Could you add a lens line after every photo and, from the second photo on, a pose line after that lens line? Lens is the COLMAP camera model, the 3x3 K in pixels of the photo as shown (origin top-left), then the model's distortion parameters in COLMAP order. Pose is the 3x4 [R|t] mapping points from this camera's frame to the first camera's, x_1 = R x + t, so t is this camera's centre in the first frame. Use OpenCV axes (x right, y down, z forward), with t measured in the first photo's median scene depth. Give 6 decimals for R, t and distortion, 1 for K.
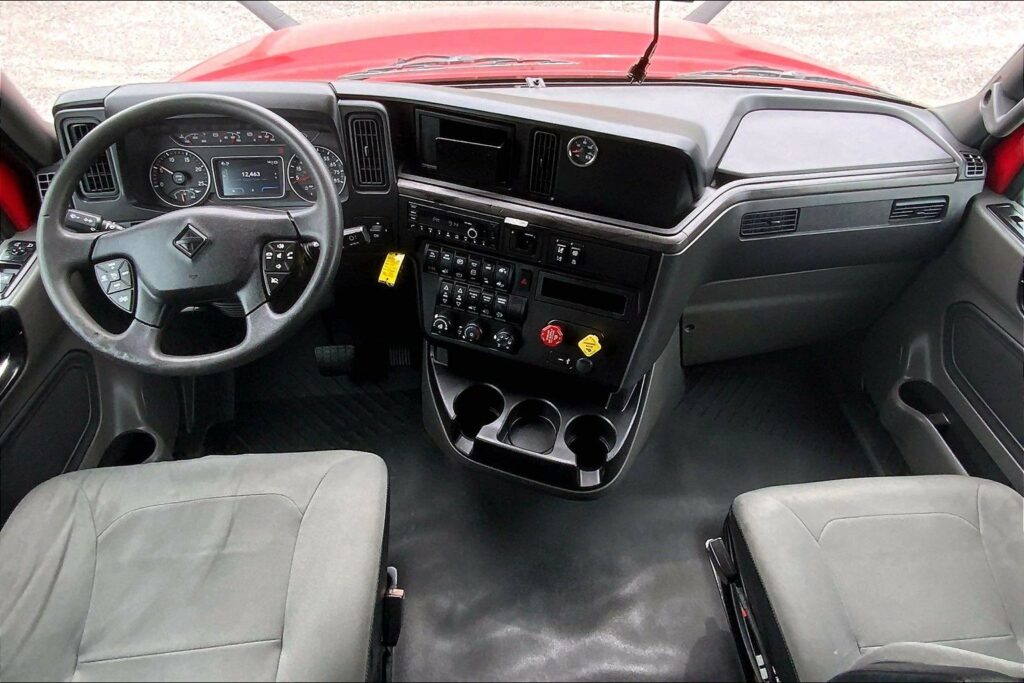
lens RADIAL K [[650.2, 0, 537.7], [0, 650.2, 341.3], [0, 0, 1]] dist [0.028194, -0.022803]
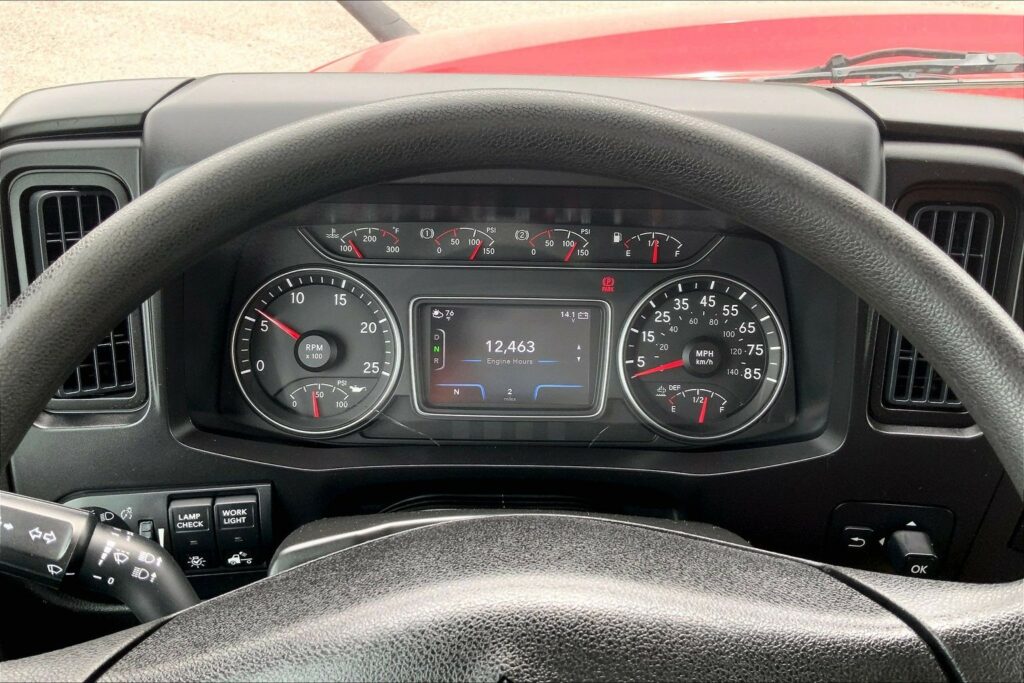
lens RADIAL K [[846.0, 0, 508.1], [0, 846.0, 339.9], [0, 0, 1]] dist [0.073315, -0.136798]
pose [[0.994649, 0.049929, -0.090441, -0.404268], [-0.063317, 0.986381, -0.151802, -0.193269], [0.081630, 0.156716, 0.984264, 0.567615]]
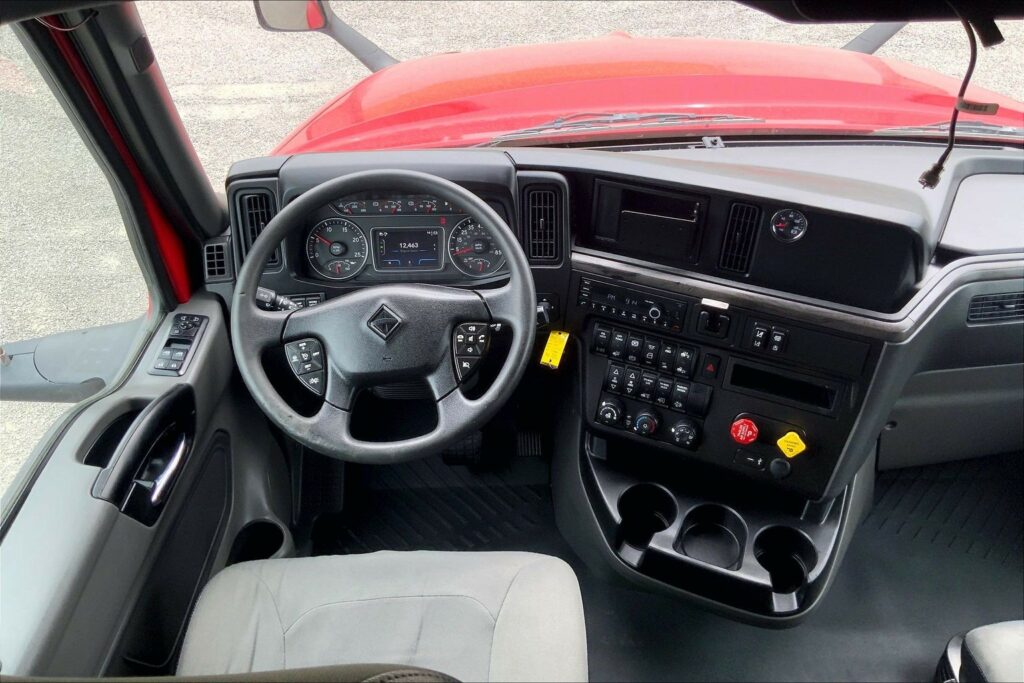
lens RADIAL K [[846.0, 0, 509.5], [0, 846.0, 345.3], [0, 0, 1]] dist [0.073315, -0.136798]
pose [[0.994637, 0.022478, -0.100958, -0.173422], [-0.031467, 0.995592, -0.088350, -0.012132], [0.098527, 0.091053, 0.990960, -0.167953]]
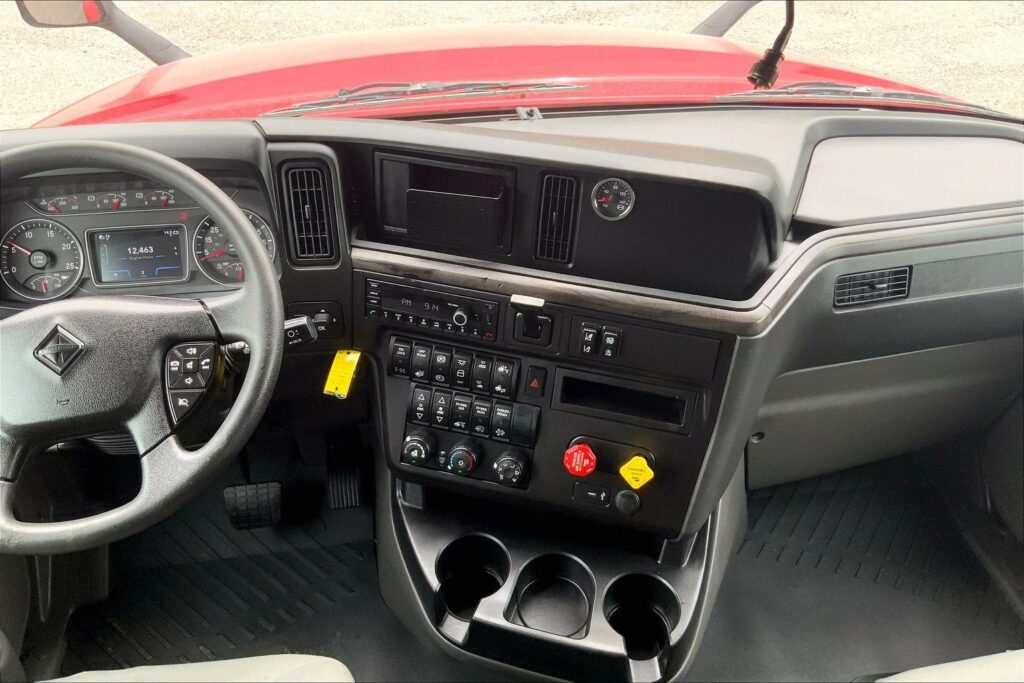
lens RADIAL K [[846.0, 0, 509.1], [0, 846.0, 347.3], [0, 0, 1]] dist [0.073315, -0.136798]
pose [[0.998737, -0.042915, 0.026138, -0.069399], [0.045752, 0.991732, -0.119895, -0.022376], [-0.020776, 0.120940, 0.992442, 0.088271]]
